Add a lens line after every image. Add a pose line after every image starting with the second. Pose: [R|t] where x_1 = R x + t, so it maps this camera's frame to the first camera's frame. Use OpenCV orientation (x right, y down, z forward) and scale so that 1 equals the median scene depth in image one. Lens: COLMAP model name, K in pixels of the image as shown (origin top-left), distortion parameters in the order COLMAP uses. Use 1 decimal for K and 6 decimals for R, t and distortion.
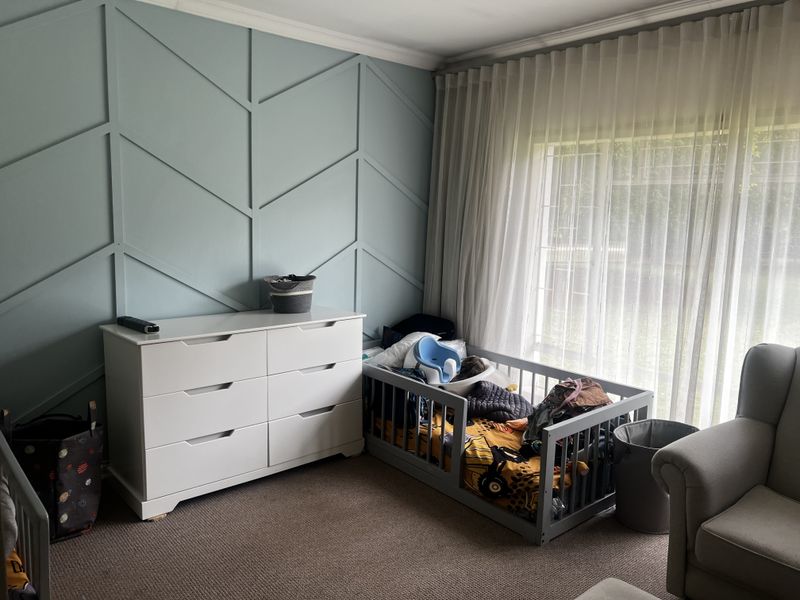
lens RADIAL K [[597.8, 0, 400.0], [0, 597.8, 295.6], [0, 0, 1]] dist [0.010647, 0.003718]
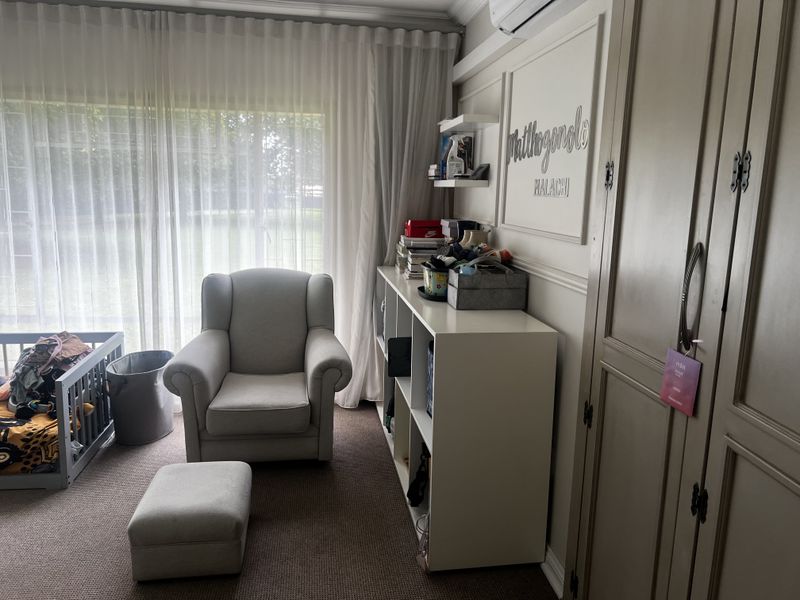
lens RADIAL K [[597.8, 0, 399.8], [0, 597.8, 298.9], [0, 0, 1]] dist [0.010647, 0.003718]
pose [[0.548155, -0.169086, 0.819107, -0.248605], [0.100168, 0.985574, 0.136416, -0.006255], [-0.830357, 0.007271, 0.557185, -0.097442]]
